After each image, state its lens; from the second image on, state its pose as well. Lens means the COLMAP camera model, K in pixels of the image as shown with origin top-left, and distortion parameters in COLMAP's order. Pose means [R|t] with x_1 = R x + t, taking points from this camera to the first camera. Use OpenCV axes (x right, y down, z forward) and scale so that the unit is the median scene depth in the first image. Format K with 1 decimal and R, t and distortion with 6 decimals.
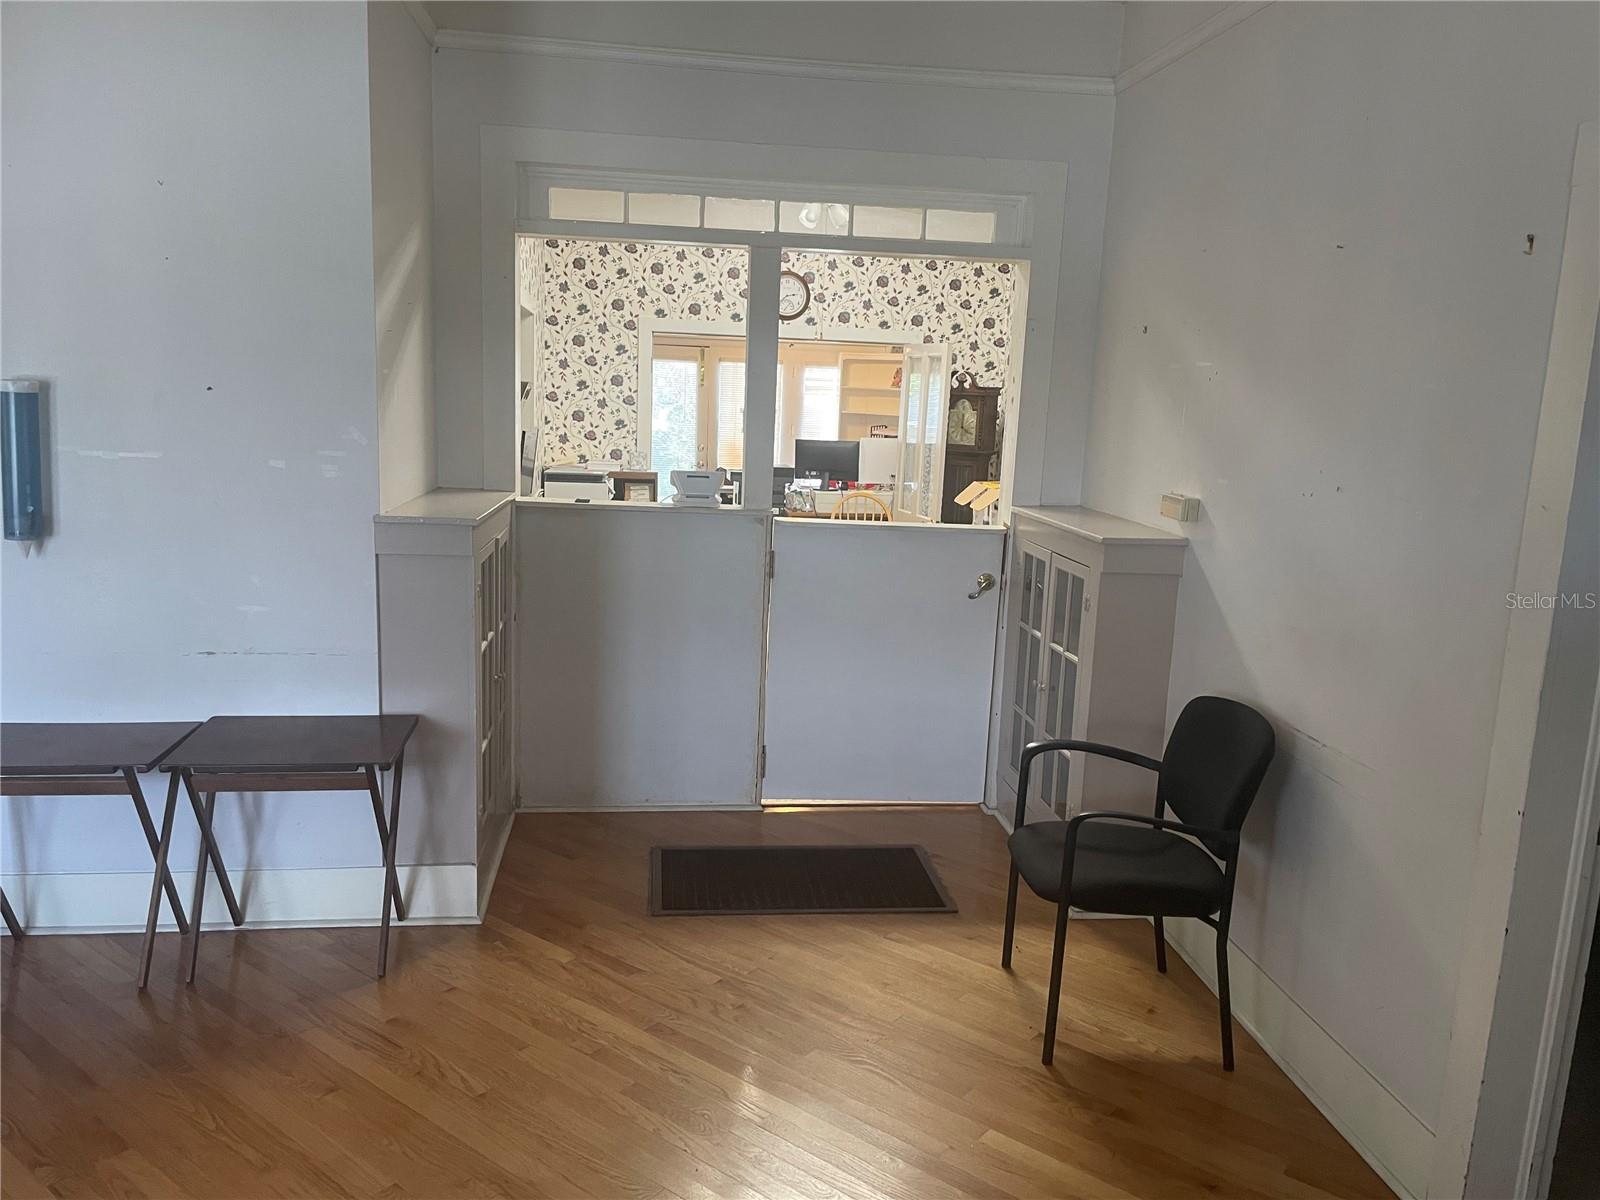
lens RADIAL K [[1194.8, 0, 800.0], [0, 1194.8, 600.0], [0, 0, 1]] dist [0.000391, 0.000065]
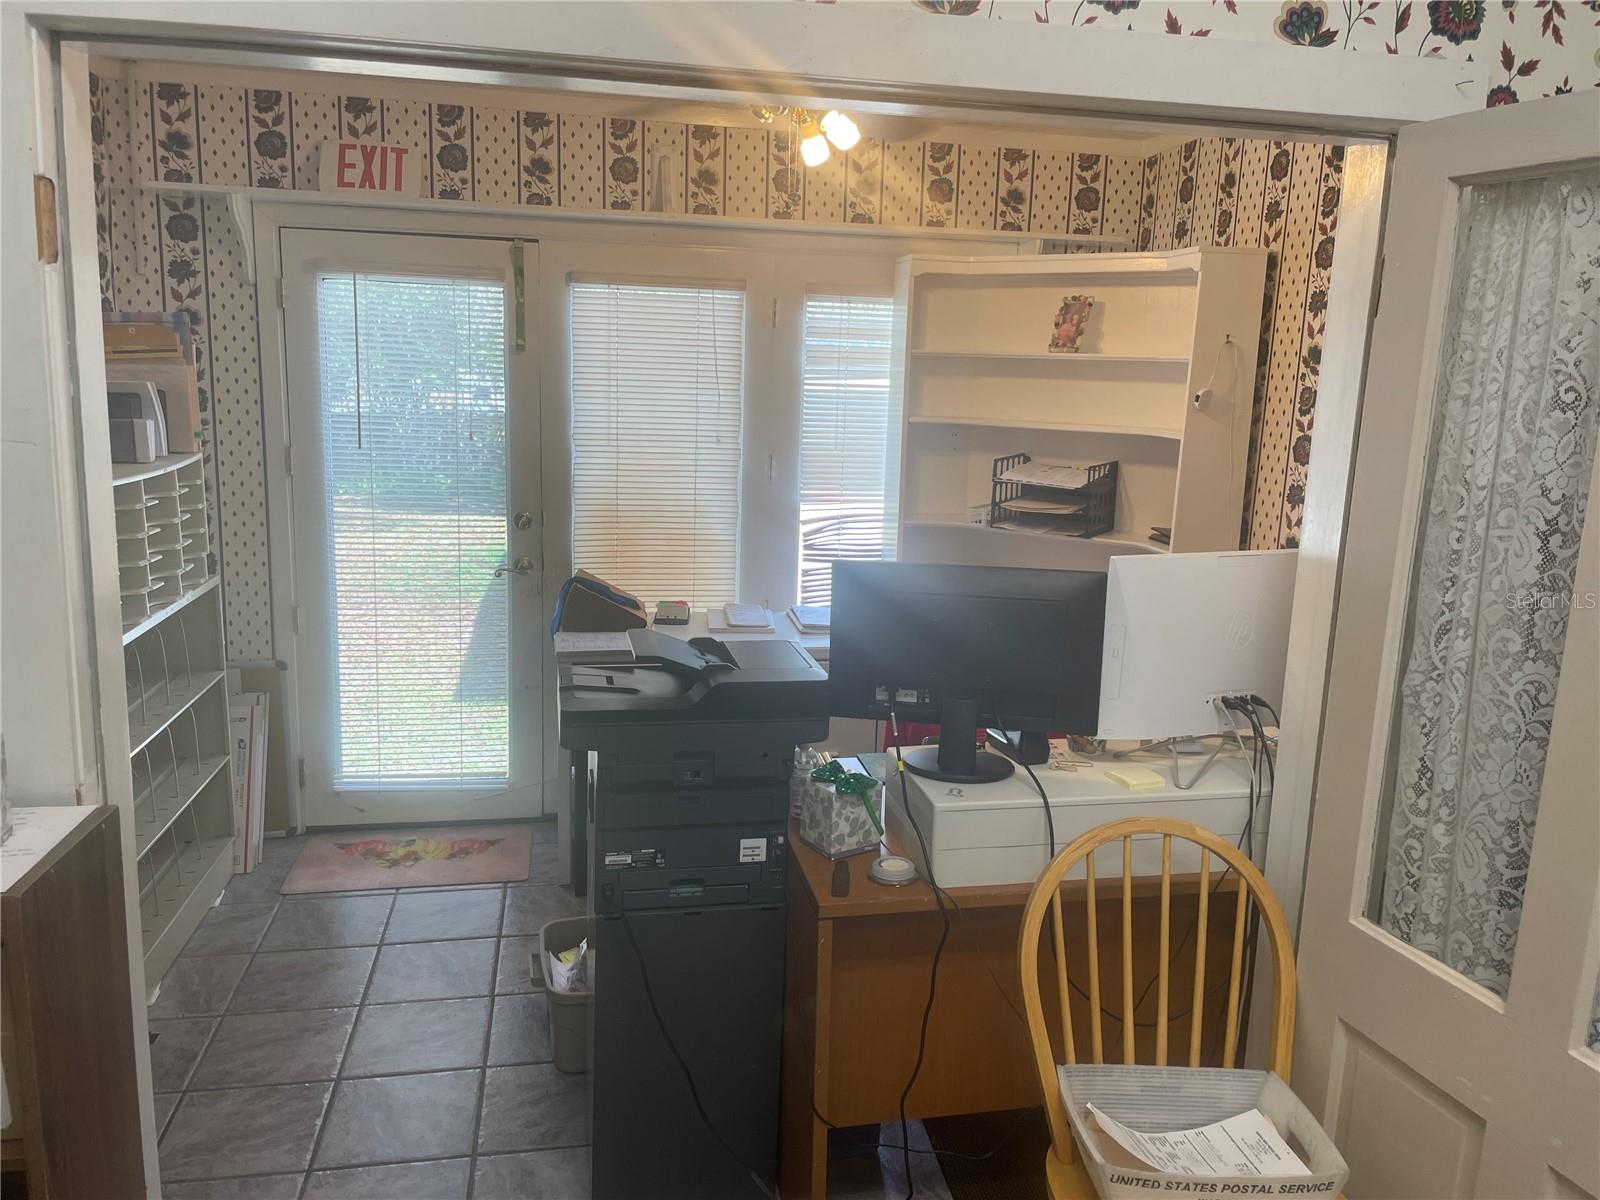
lens RADIAL K [[1211.0, 0, 800.0], [0, 1211.0, 600.0], [0, 0, 1]] dist [-0.132270, 0.000403]
pose [[0.998472, -0.020648, 0.051264, -0.018932], [0.019923, 0.999695, 0.014625, -0.110015], [-0.051550, -0.013581, 0.998578, 0.644736]]
